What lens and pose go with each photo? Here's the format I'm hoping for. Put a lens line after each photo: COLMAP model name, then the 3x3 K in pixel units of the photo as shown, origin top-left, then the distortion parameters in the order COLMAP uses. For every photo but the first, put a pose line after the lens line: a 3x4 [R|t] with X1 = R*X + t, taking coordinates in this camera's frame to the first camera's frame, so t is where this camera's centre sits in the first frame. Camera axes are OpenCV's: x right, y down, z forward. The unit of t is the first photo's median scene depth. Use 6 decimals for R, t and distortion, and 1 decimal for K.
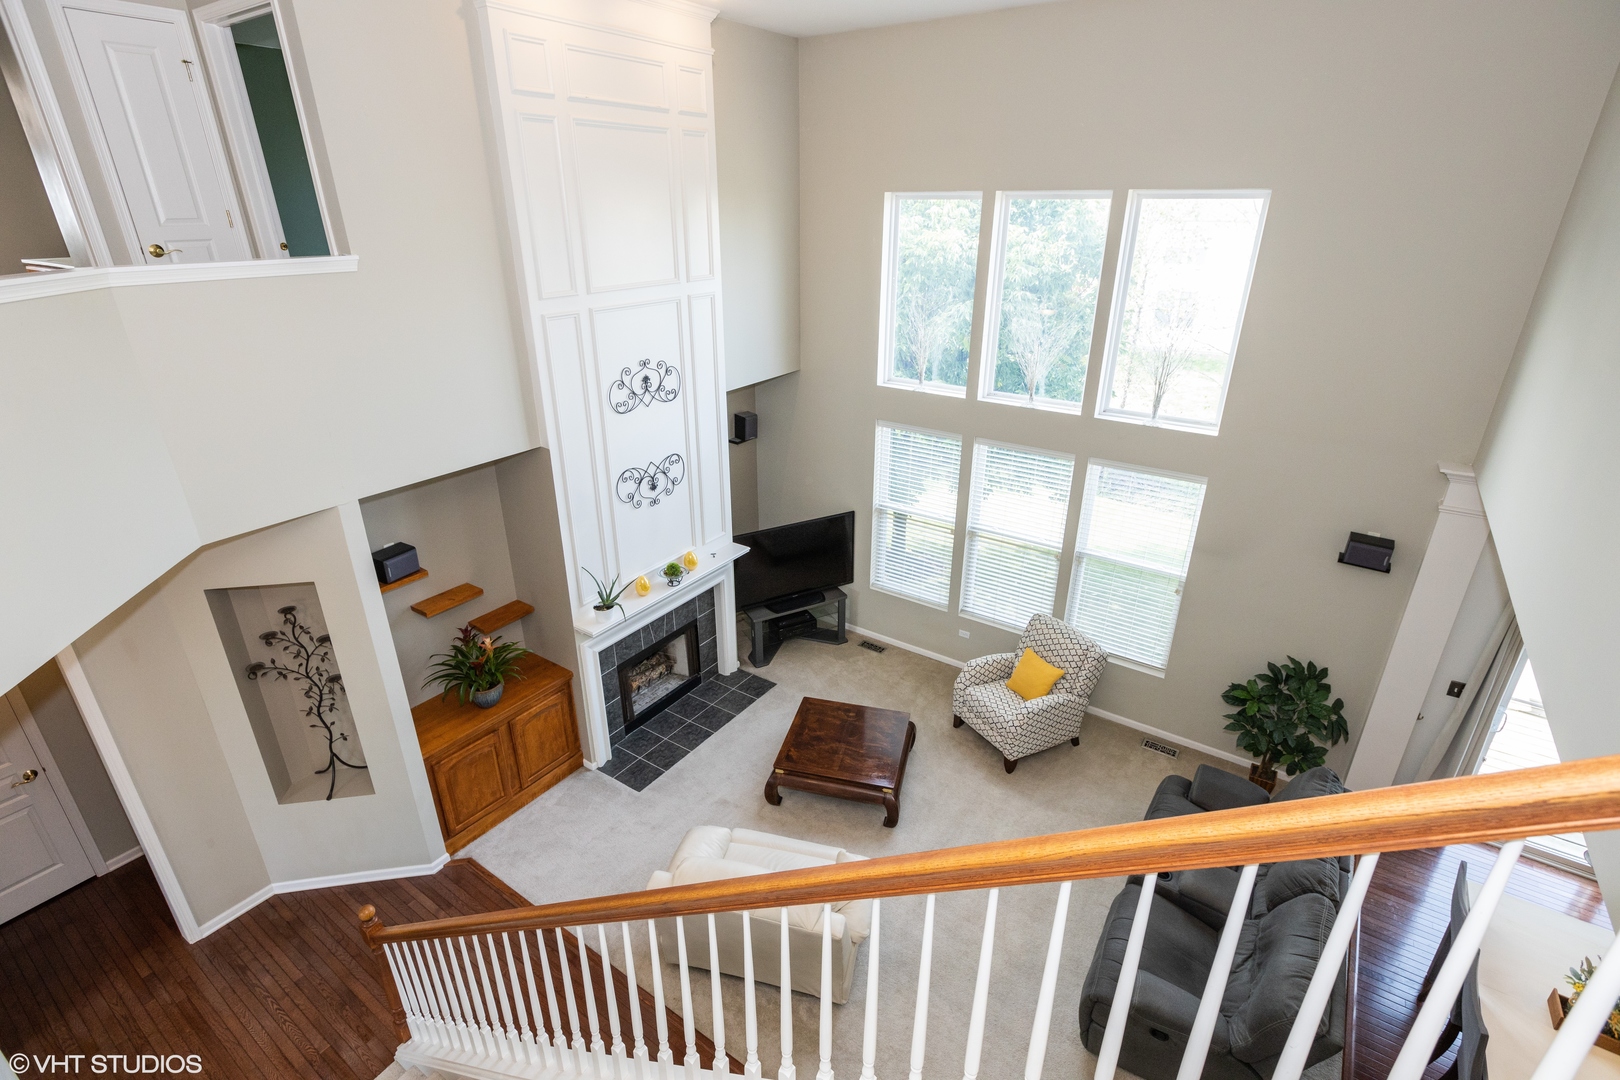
lens RADIAL K [[756.6, 0, 804.9], [0, 756.6, 539.1], [0, 0, 1]] dist [-0.004334, -0.000064]
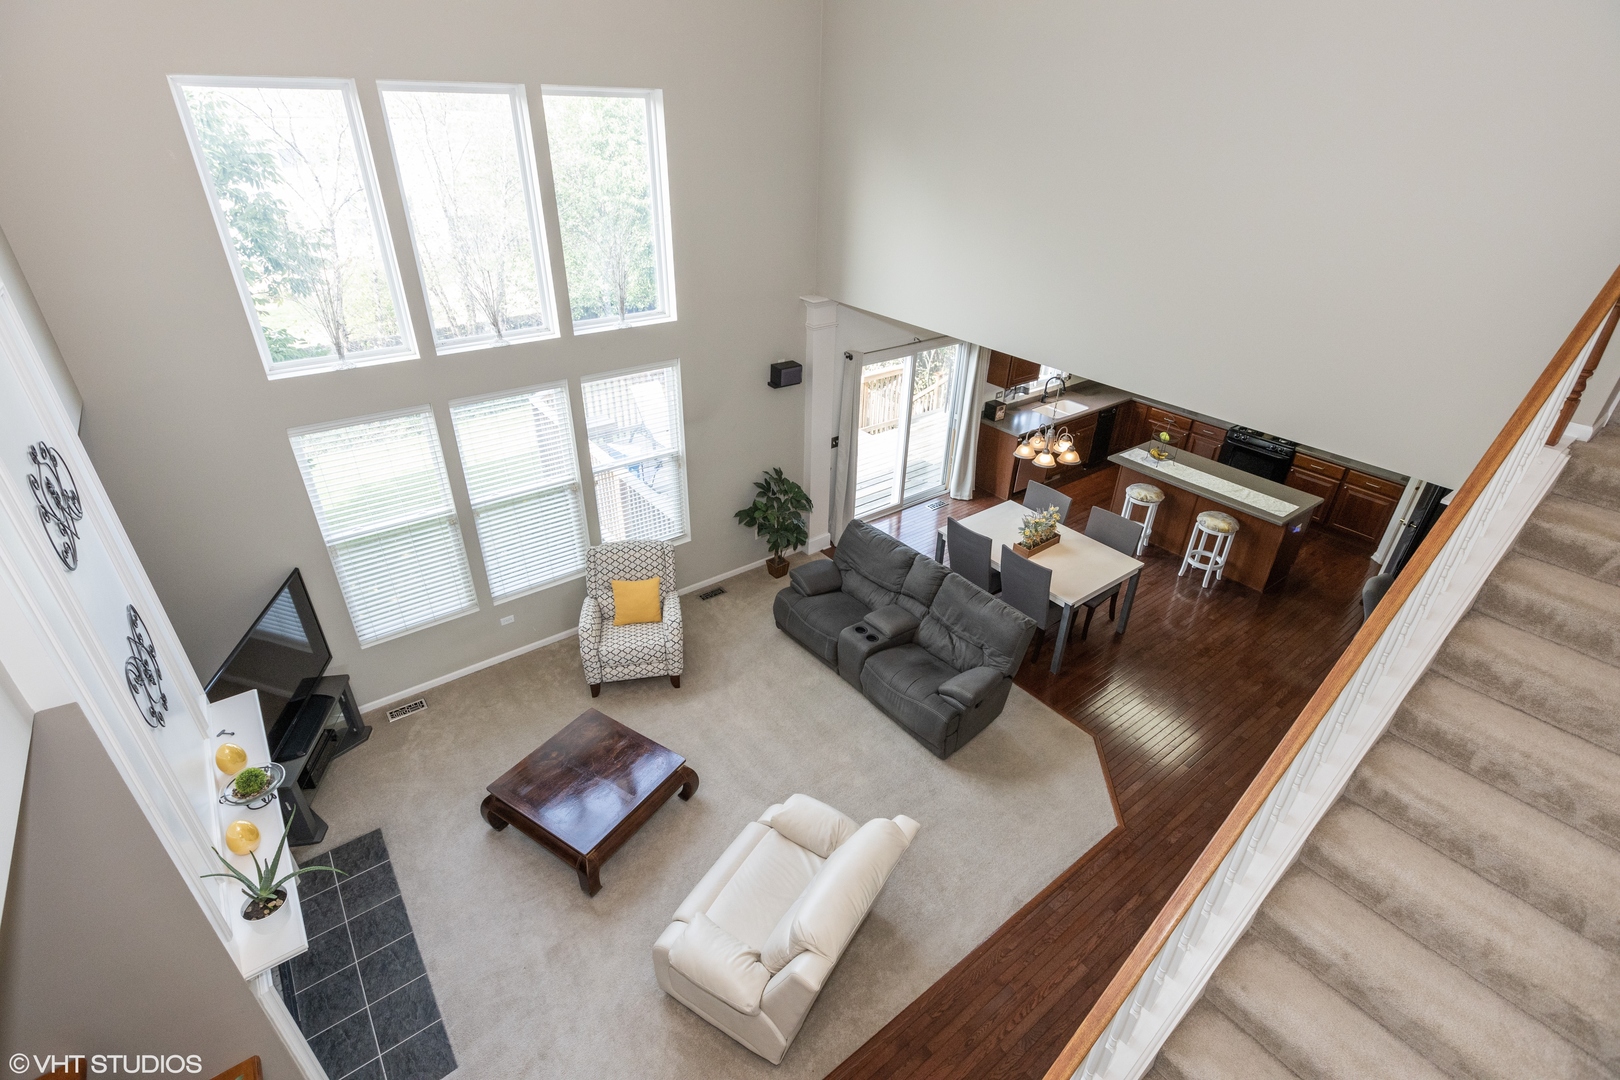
lens RADIAL K [[756.6, 0, 804.9], [0, 756.6, 539.1], [0, 0, 1]] dist [-0.004334, -0.000064]
pose [[0.308584, -0.469381, 0.827319, -0.439944], [0.366492, 0.861285, 0.351953, -0.165853], [-0.877758, 0.194599, 0.437804, 0.366225]]
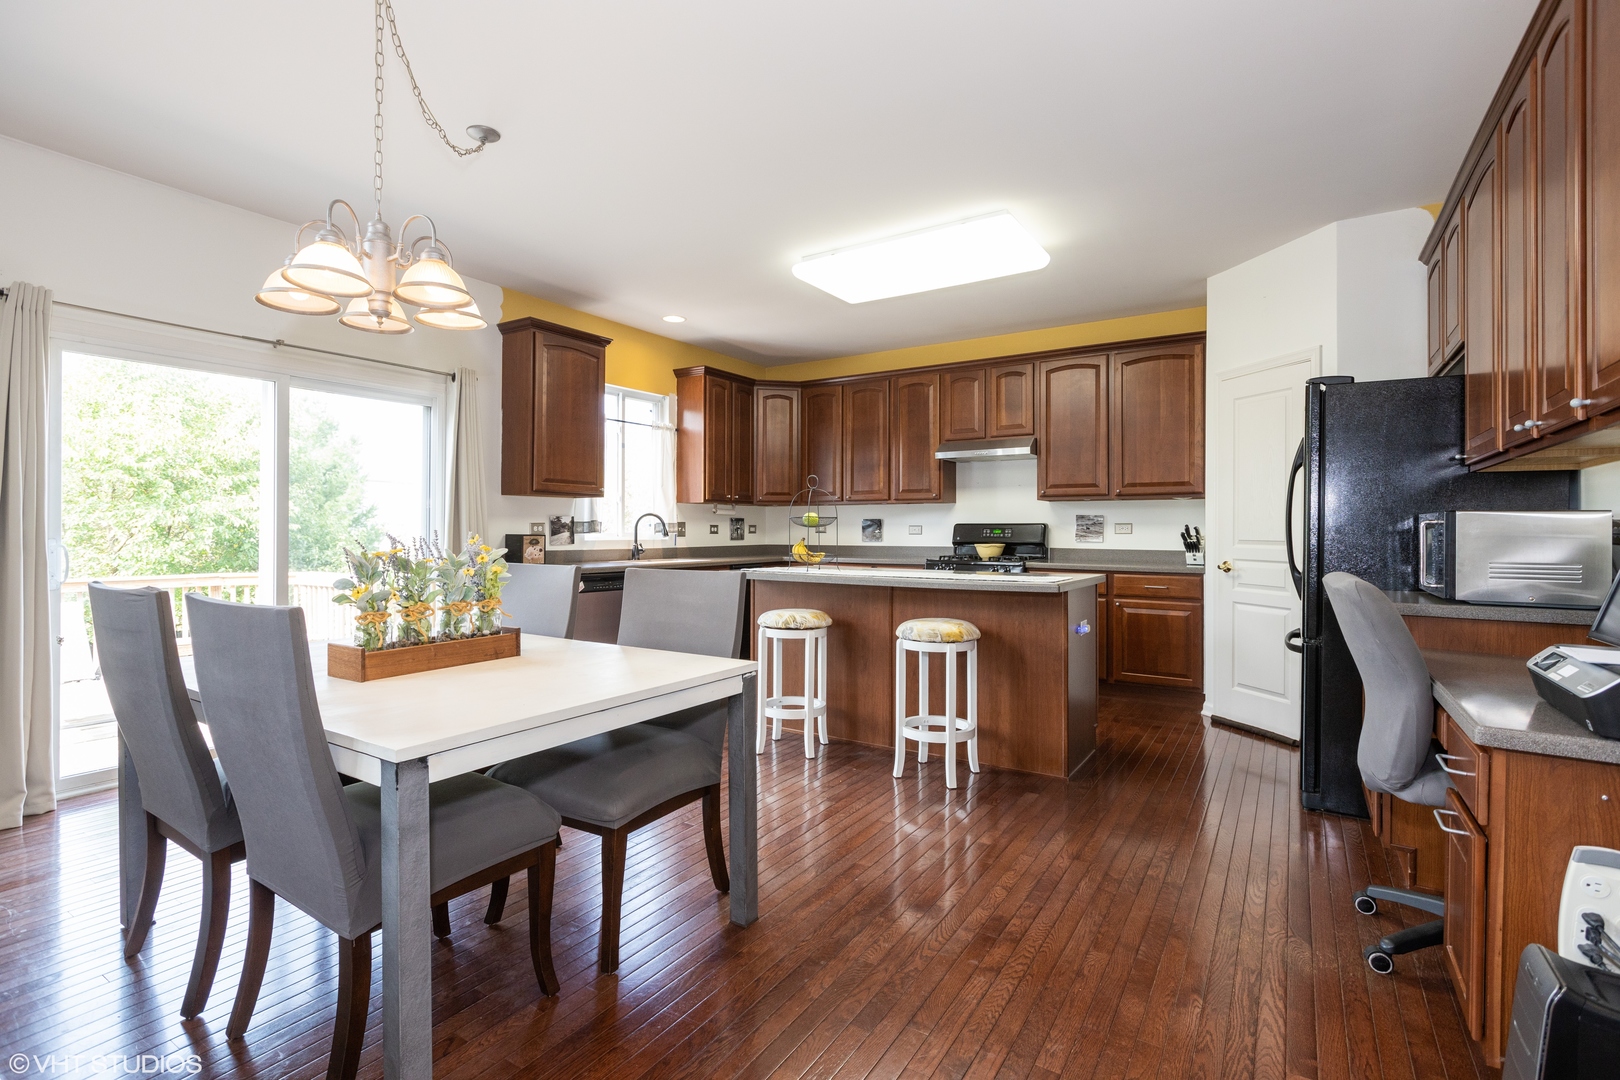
lens RADIAL K [[750.7, 0, 808.7], [0, 750.7, 527.4], [0, 0, 1]] dist [-0.001028, -0.000146]
pose [[-0.032766, 0.004269, 0.999454, 0.245723], [0.400033, 0.916455, 0.009200, 0.382267], [-0.915915, 0.400116, -0.031737, 0.384980]]
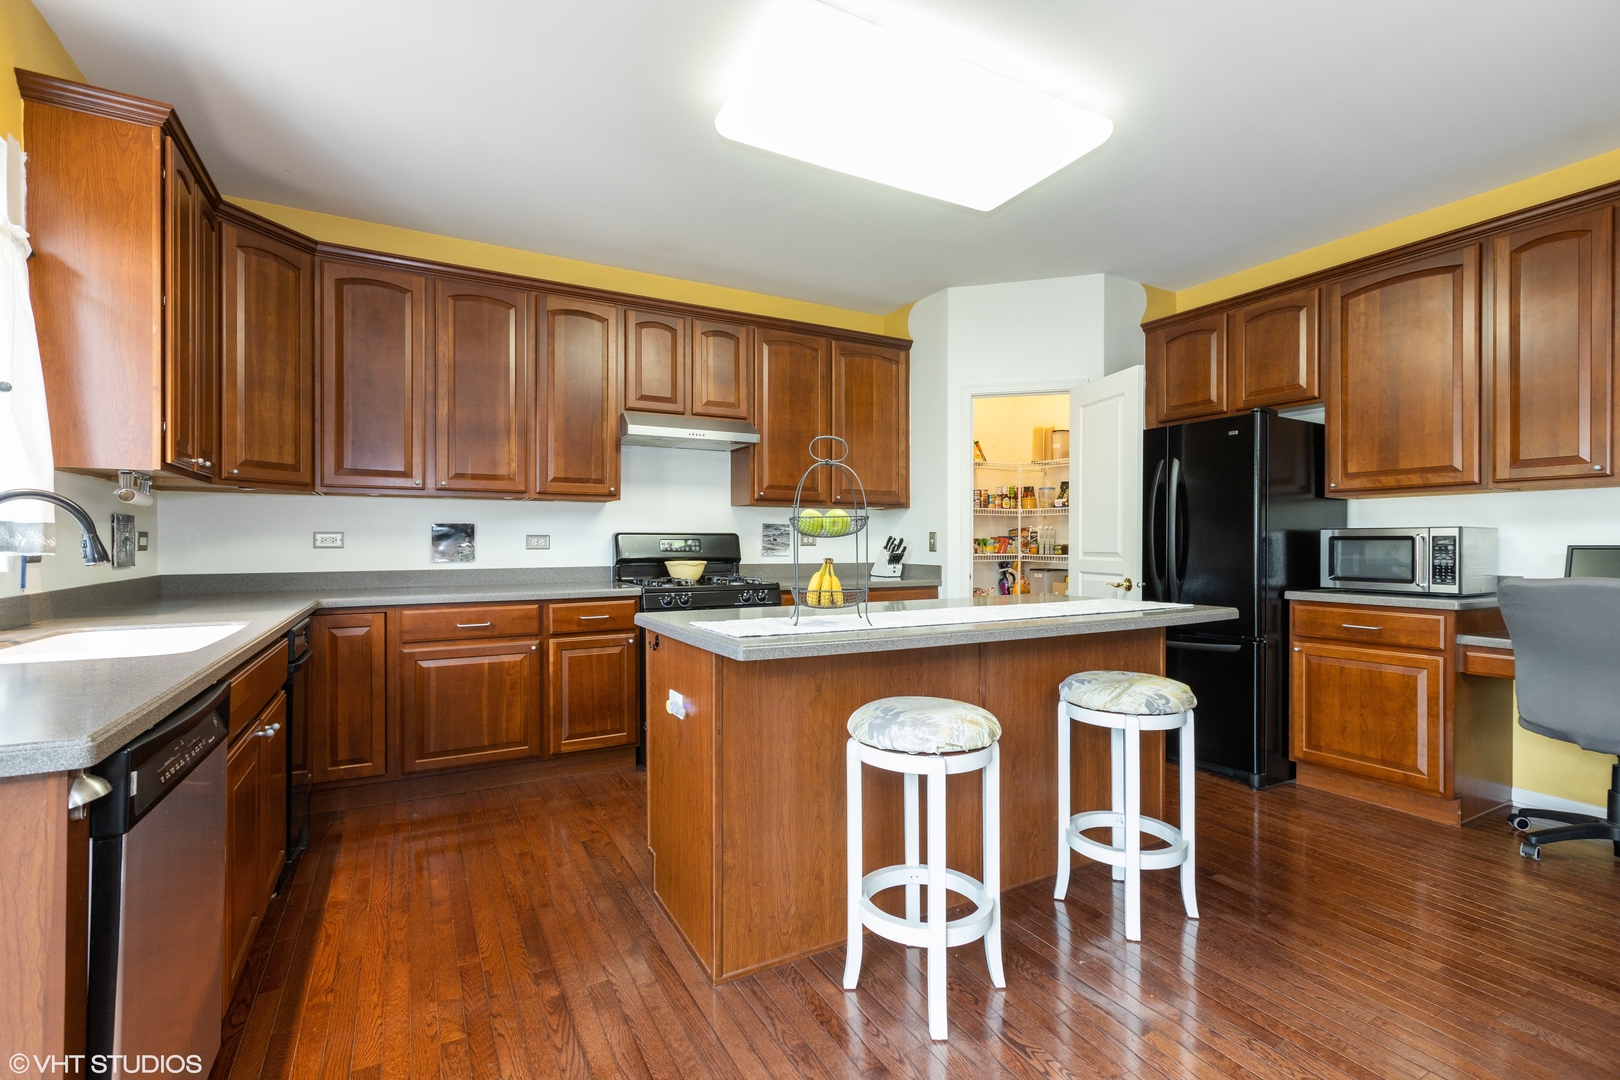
lens RADIAL K [[732.8, 0, 811.3], [0, 732.8, 535.5], [0, 0, 1]] dist [0.001631, -0.000393]
pose [[-0.896868, 0.004969, 0.442271, 0.795349], [0.179020, 0.918448, 0.352711, 0.262743], [-0.404451, 0.395511, -0.824616, 0.654208]]
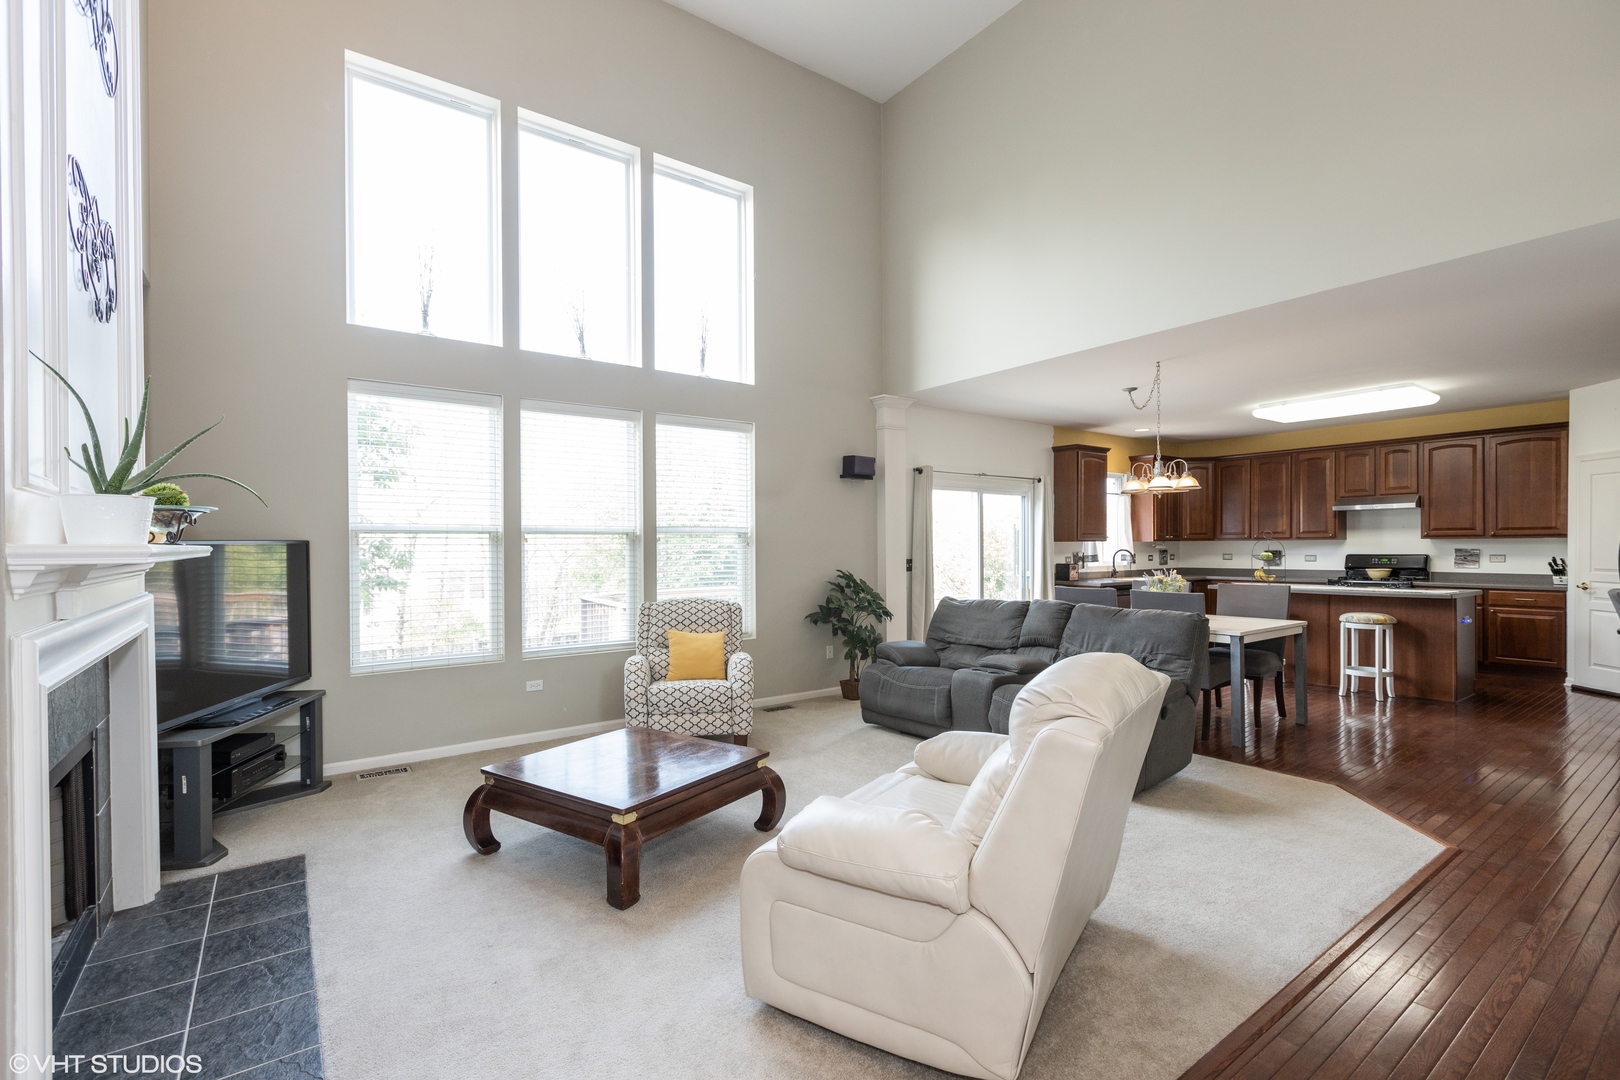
lens RADIAL K [[728.6, 0, 801.4], [0, 728.6, 552.1], [0, 0, 1]] dist [0.002223, -0.000755]
pose [[0.331216, -0.007322, 0.943527, -0.423070], [0.384758, 0.914103, -0.127972, 0.237187], [-0.861544, 0.405416, 0.305583, 0.644819]]
